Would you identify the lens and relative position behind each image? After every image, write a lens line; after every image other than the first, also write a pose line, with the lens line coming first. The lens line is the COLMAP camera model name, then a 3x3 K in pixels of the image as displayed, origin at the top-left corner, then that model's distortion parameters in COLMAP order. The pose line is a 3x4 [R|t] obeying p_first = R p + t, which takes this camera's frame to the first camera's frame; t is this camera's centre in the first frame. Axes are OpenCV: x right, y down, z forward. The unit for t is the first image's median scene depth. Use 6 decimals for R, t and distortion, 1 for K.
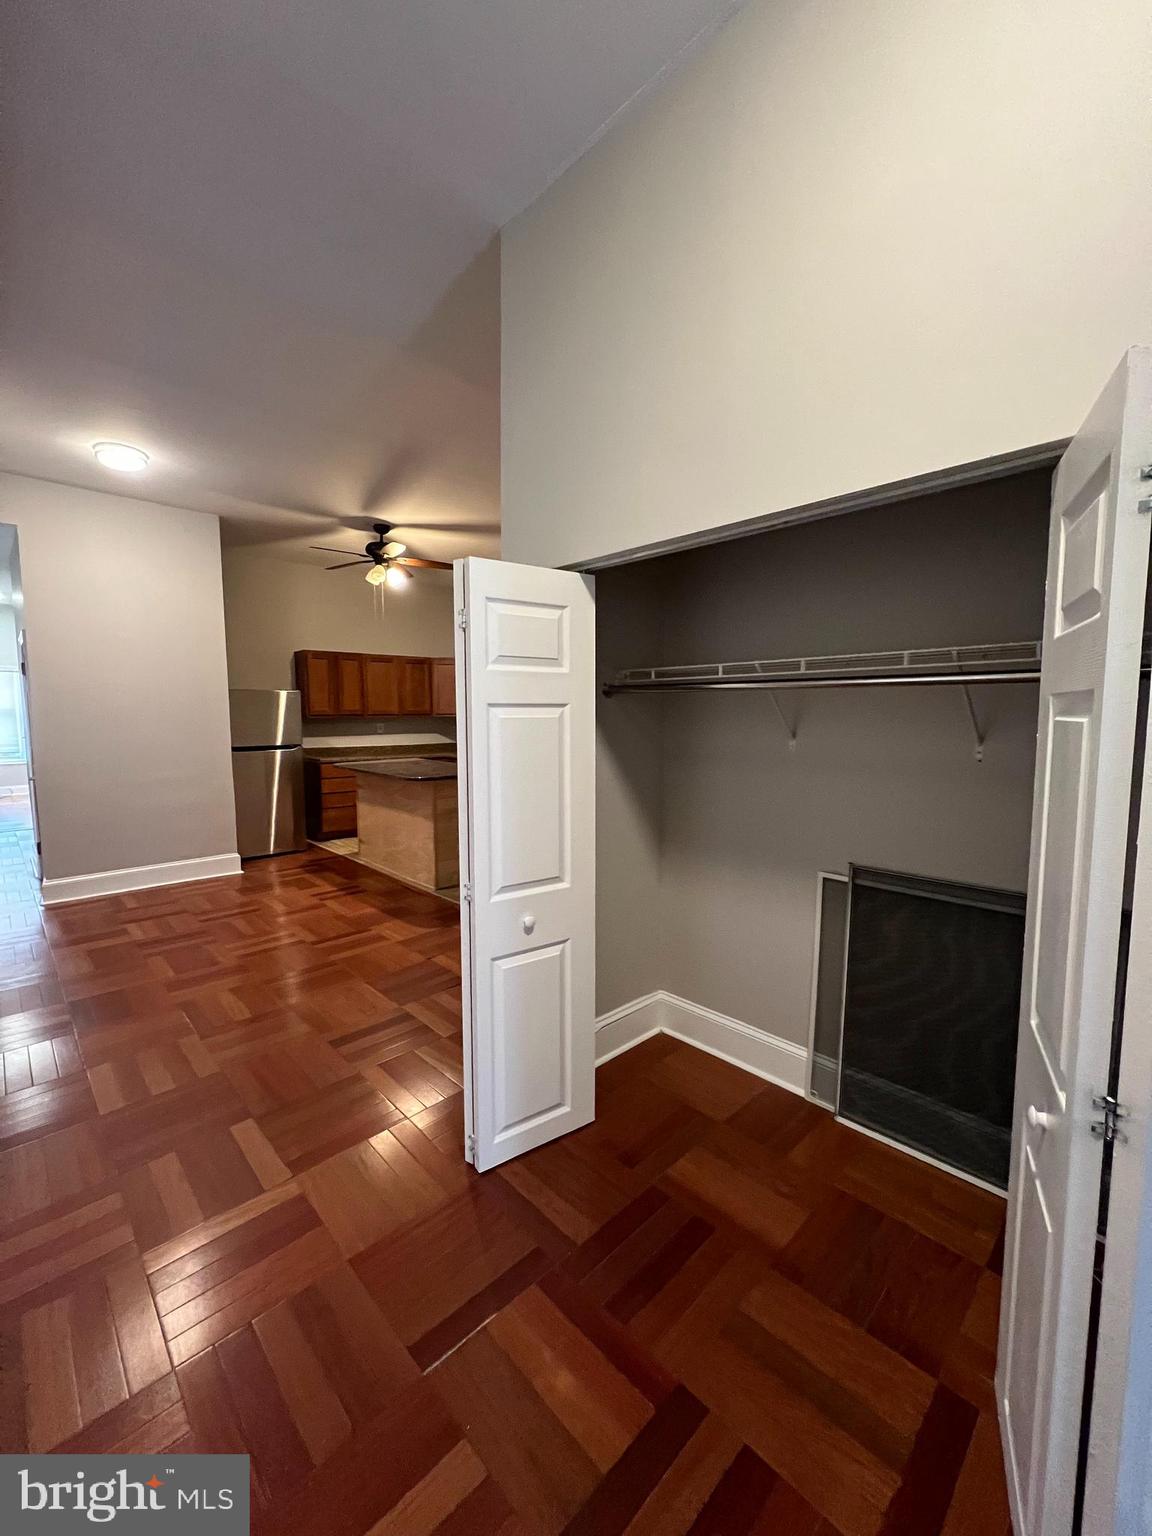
lens RADIAL K [[608.5, 0, 575.5], [0, 608.5, 769.3], [0, 0, 1]] dist [-0.007119, 0.000280]
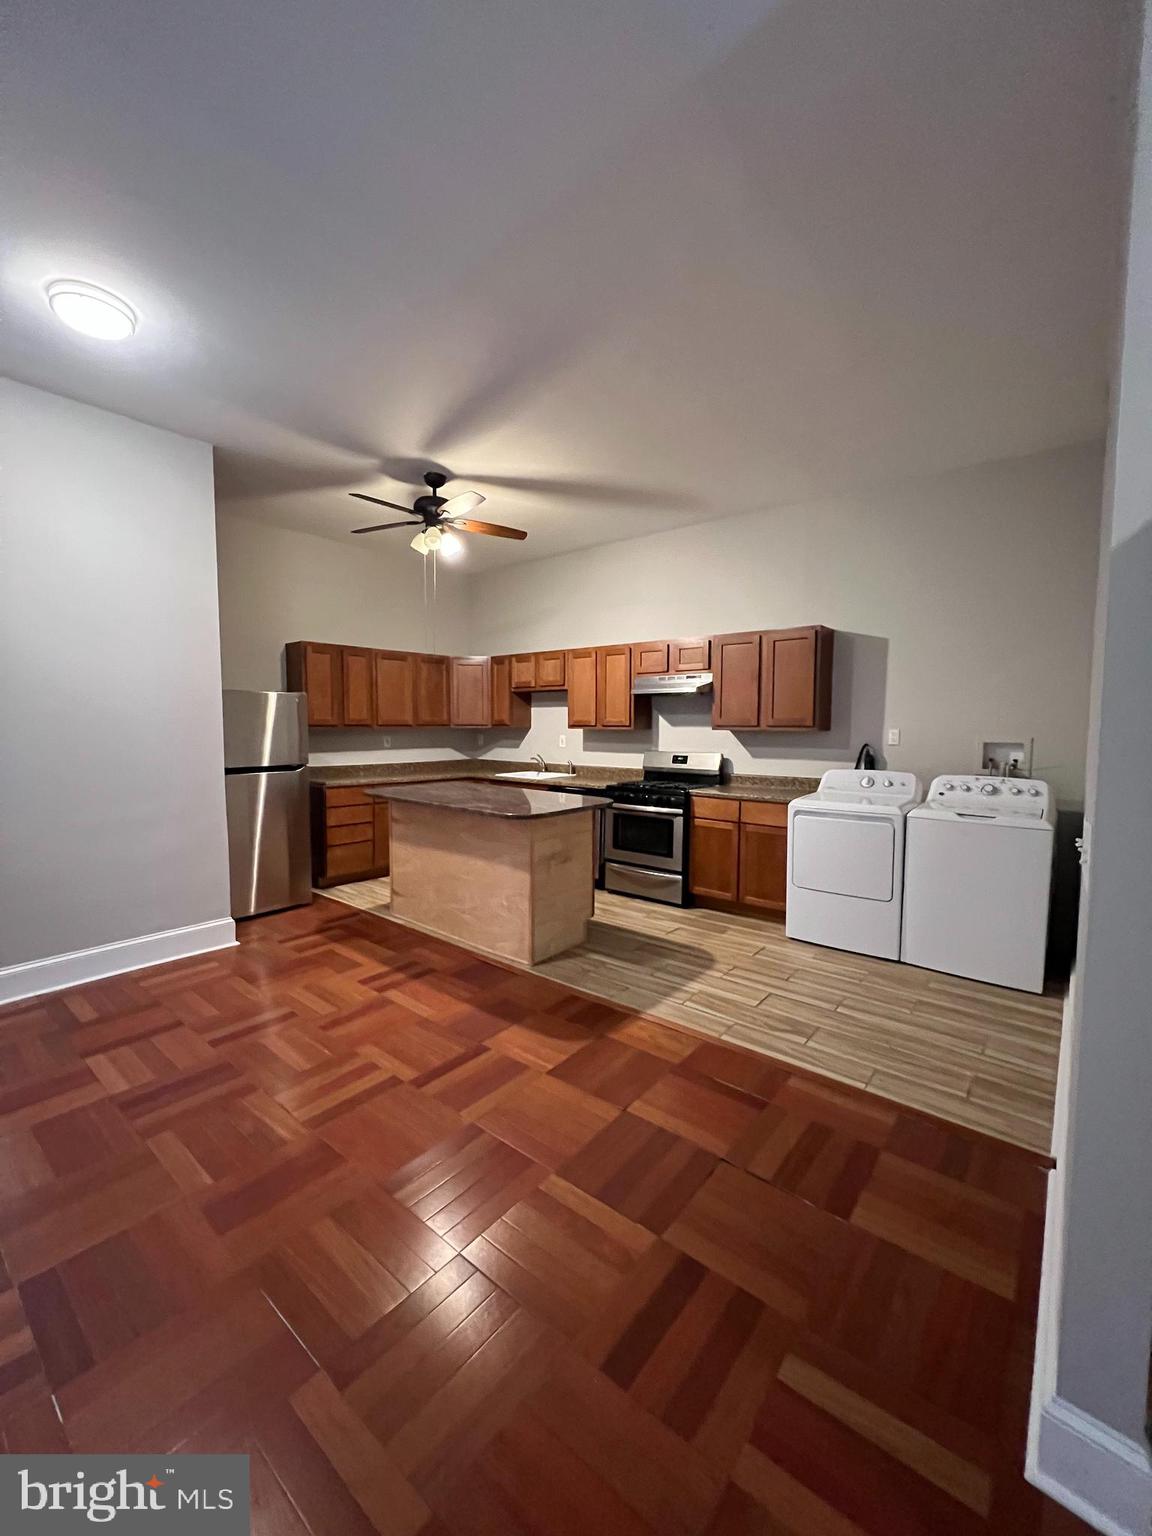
lens RADIAL K [[608.5, 0, 574.7], [0, 608.5, 771.3], [0, 0, 1]] dist [-0.007119, 0.000280]
pose [[0.992998, -0.000213, 0.118134, -0.250077], [0.002059, 0.999878, -0.015499, -0.022865], [-0.118116, 0.015634, 0.992877, 0.249406]]
